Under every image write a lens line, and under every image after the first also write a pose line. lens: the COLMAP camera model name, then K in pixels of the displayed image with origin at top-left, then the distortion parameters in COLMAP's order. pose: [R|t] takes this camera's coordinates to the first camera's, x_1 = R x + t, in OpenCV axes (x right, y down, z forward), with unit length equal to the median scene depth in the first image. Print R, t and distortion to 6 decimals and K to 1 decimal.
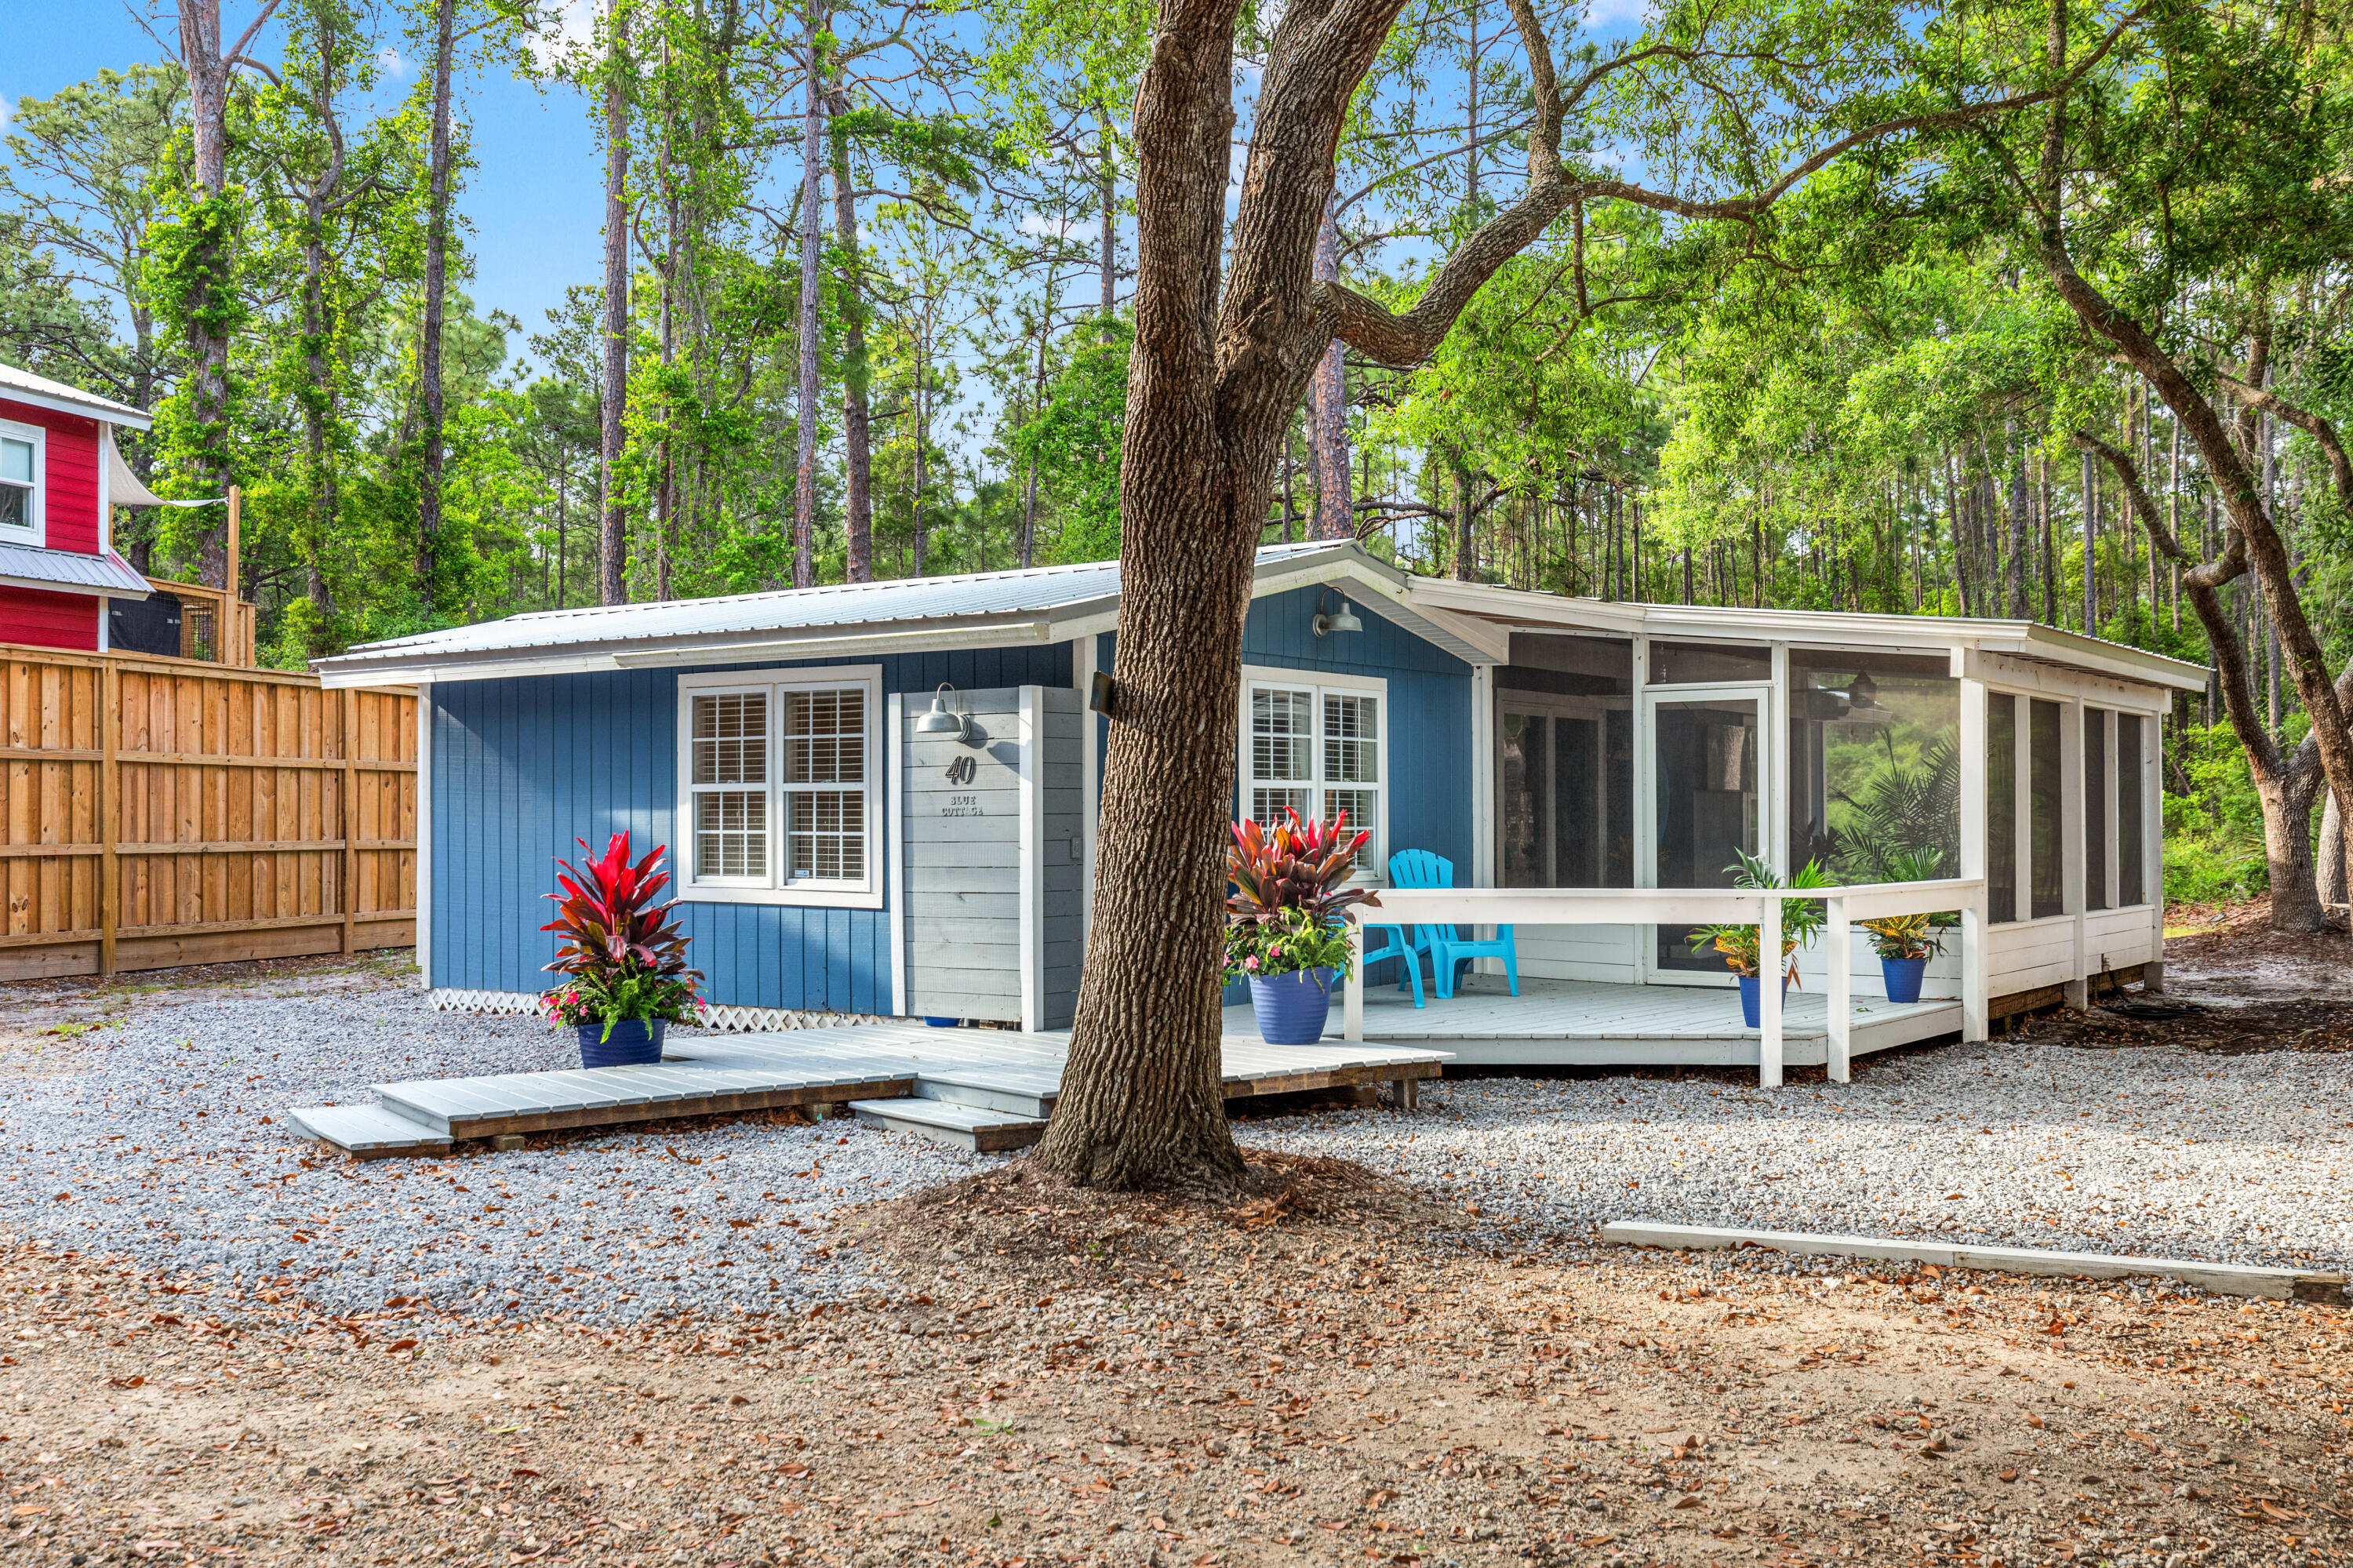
lens RADIAL K [[2236.0, 0, 1183.5], [0, 2236.0, 781.8], [0, 0, 1]] dist [-0.004862, 0.000000]
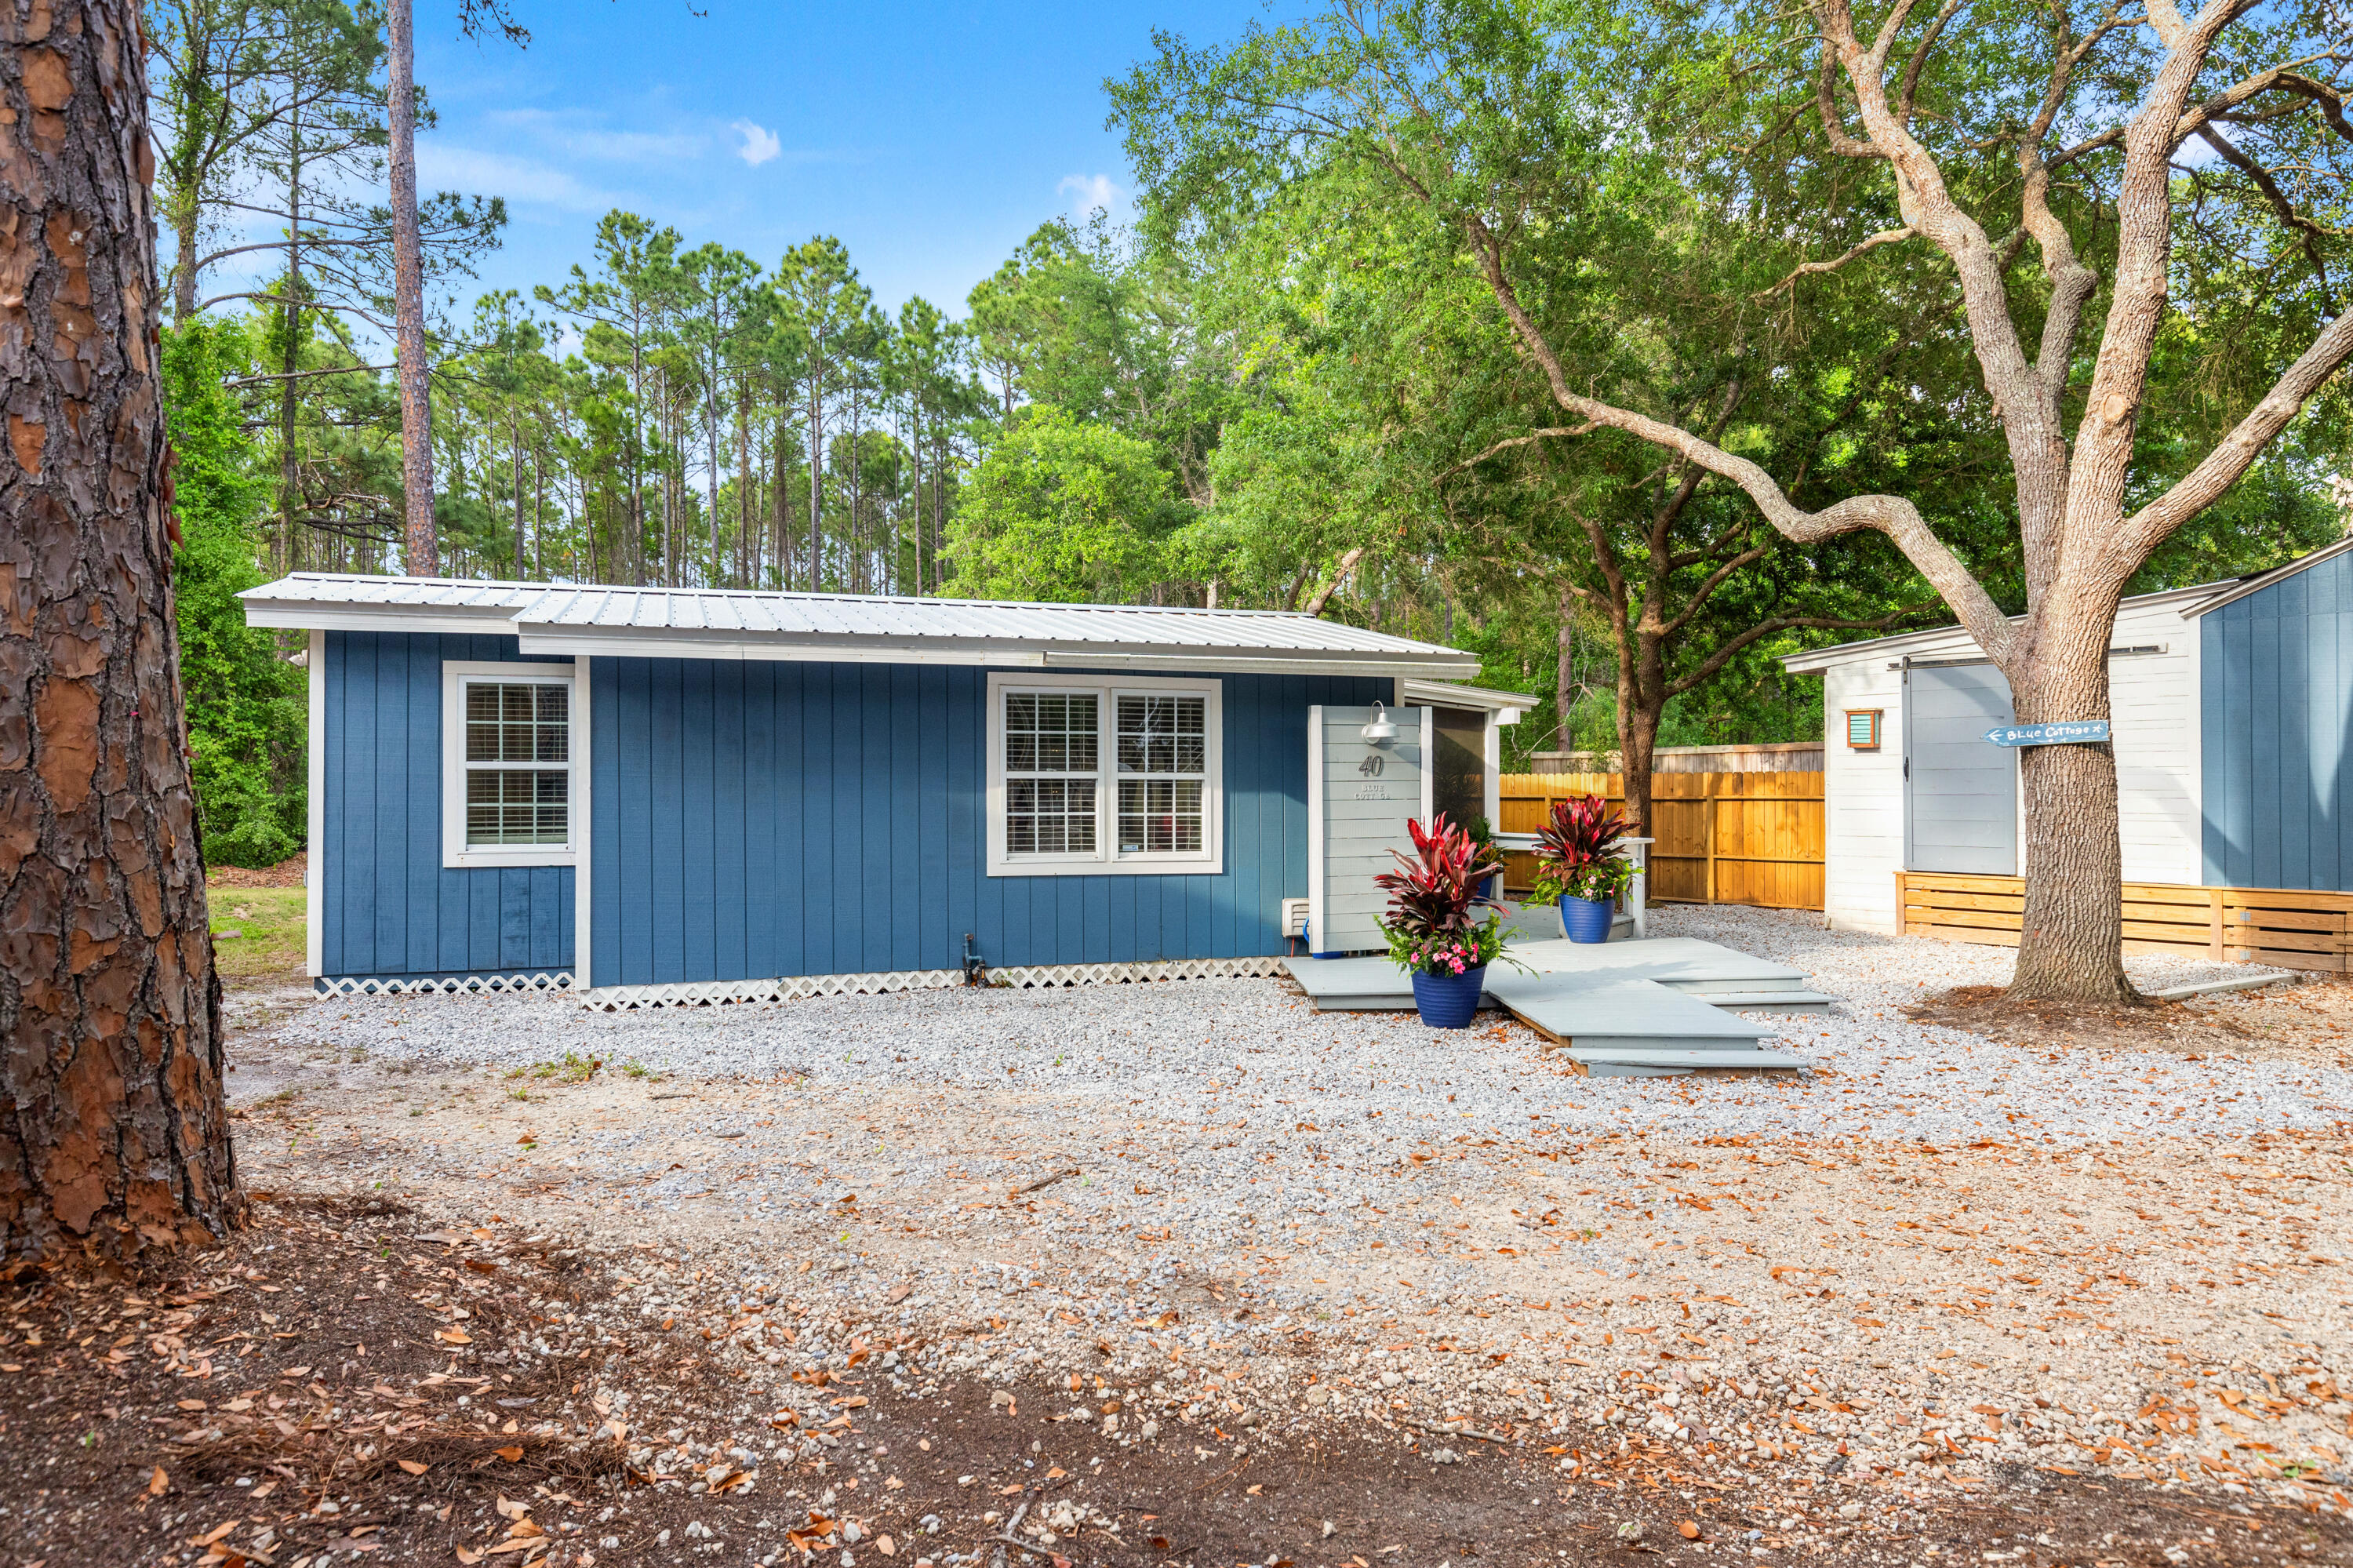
lens RADIAL K [[1475.6, 0, 1173.2], [0, 1475.6, 786.5], [0, 0, 1]] dist [0.007115, -0.004648]
pose [[0.567480, 0.006128, 0.823364, -0.772156], [-0.012279, 0.999924, 0.001021, 0.006631], [-0.823296, -0.010689, 0.567512, 0.507220]]
